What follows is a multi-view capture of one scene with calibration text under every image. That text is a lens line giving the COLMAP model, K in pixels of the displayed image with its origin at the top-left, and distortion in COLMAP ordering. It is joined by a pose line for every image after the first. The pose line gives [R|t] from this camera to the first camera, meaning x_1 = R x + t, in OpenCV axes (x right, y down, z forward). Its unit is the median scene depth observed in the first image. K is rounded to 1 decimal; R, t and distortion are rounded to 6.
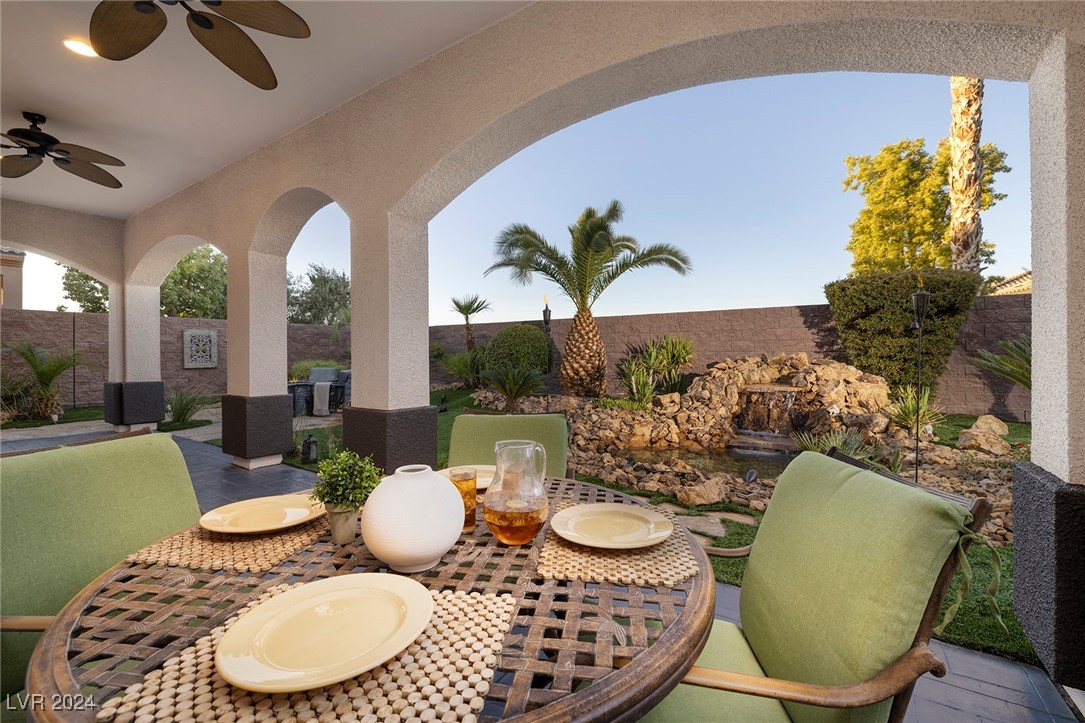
lens RADIAL K [[456.2, 0, 537.7], [0, 456.2, 353.3], [0, 0, 1]] dist [-0.002554, -0.000098]
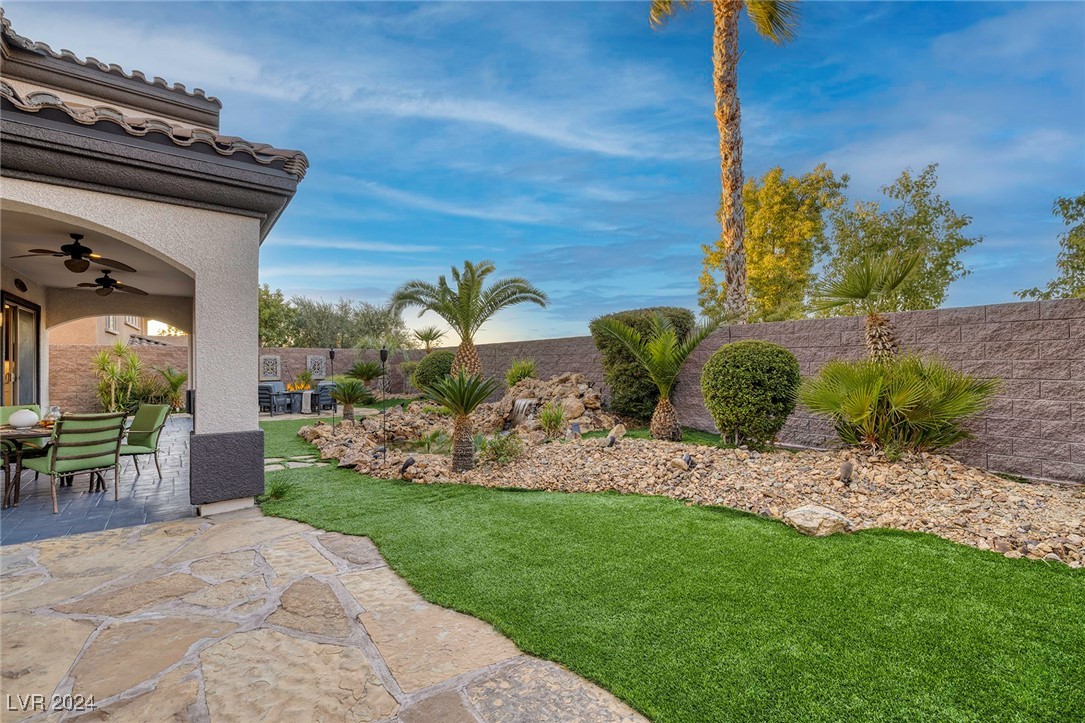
lens RADIAL K [[475.6, 0, 538.4], [0, 475.6, 352.8], [0, 0, 1]] dist [-0.002092, -0.000032]
pose [[0.944902, -0.010300, -0.327191, 0.742878], [0.003153, 0.999745, -0.022366, -0.025583], [0.327337, 0.020102, 0.944694, -0.232737]]
